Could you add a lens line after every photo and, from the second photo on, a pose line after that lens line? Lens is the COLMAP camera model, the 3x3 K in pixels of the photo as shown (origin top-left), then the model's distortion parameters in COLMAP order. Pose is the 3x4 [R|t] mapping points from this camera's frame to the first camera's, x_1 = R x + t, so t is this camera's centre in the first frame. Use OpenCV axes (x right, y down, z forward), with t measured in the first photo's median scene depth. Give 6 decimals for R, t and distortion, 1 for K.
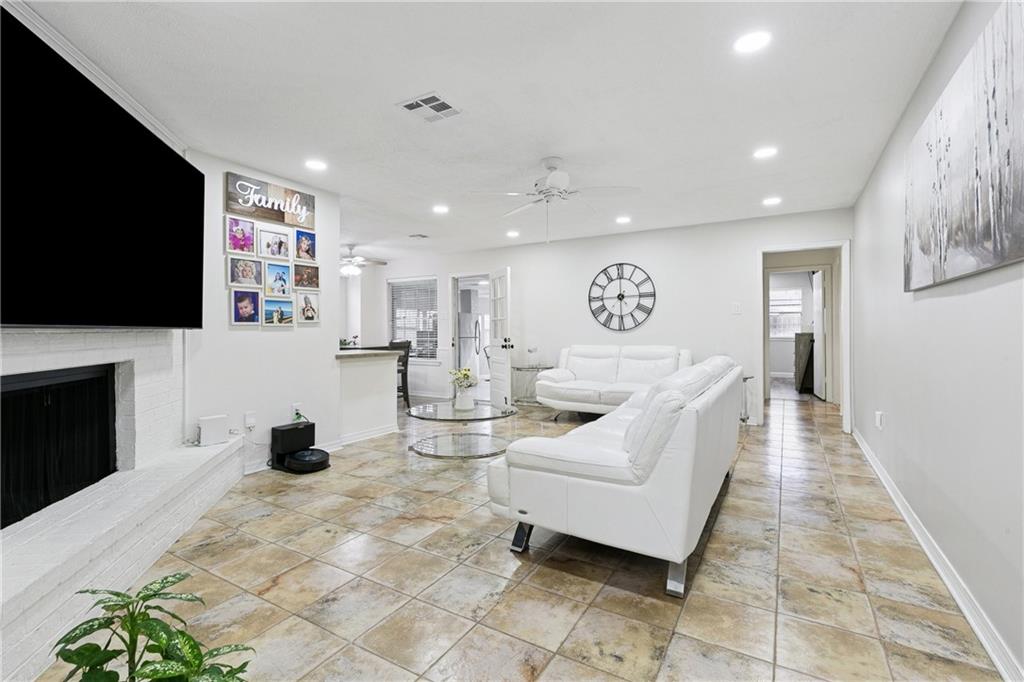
lens RADIAL K [[469.2, 0, 510.2], [0, 469.2, 330.7], [0, 0, 1]] dist [0.002872, 0.000317]
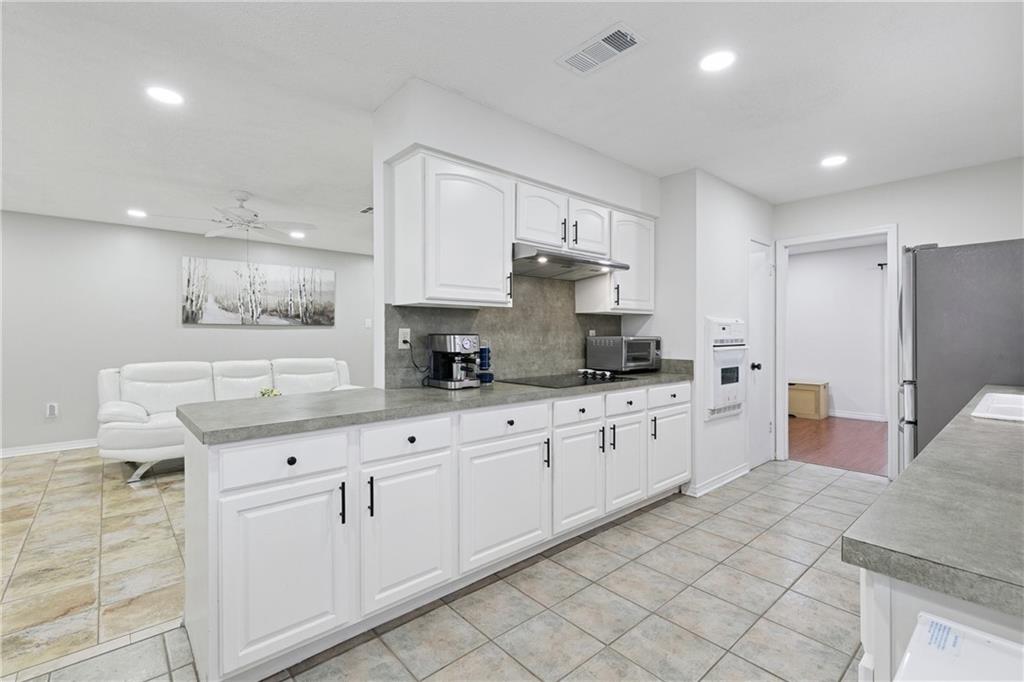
lens RADIAL K [[461.1, 0, 508.6], [0, 461.1, 334.3], [0, 0, 1]] dist [0.006033, 0.001291]
pose [[-0.948798, 0.002179, 0.315877, -0.948977], [0.003111, 0.999992, 0.002444, -0.027514], [-0.315869, 0.003301, -0.948797, 1.997696]]
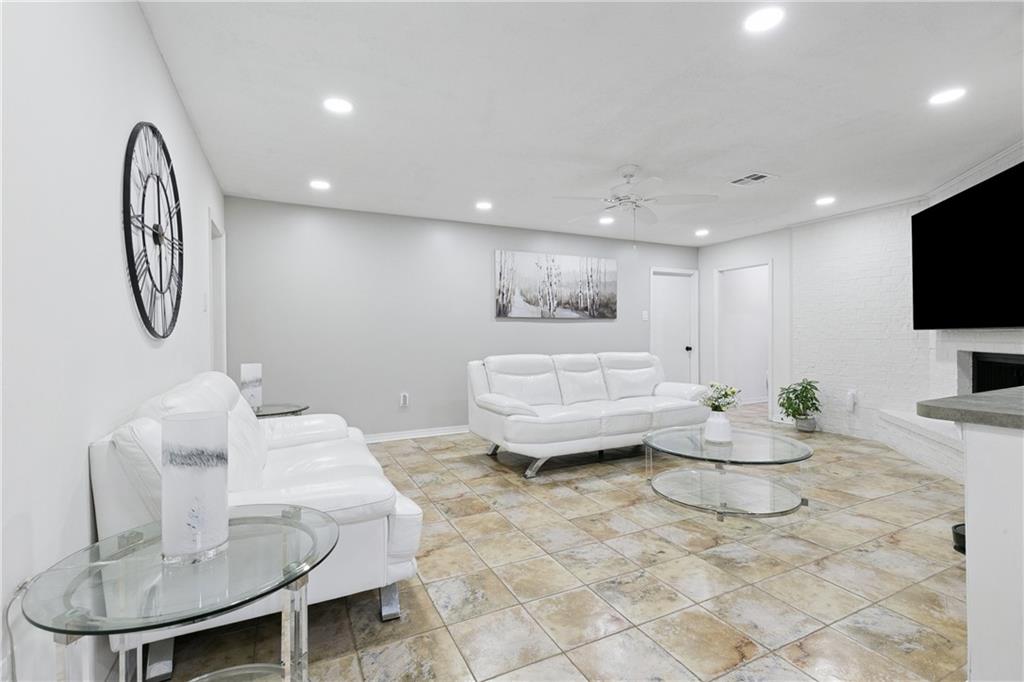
lens RADIAL K [[461.1, 0, 508.6], [0, 461.1, 334.3], [0, 0, 1]] dist [0.006033, 0.001291]
pose [[-0.833906, 0.008385, 0.551843, -0.269039], [0.011011, 0.999938, 0.001446, -0.005638], [-0.551797, 0.007282, -0.833947, 2.147174]]
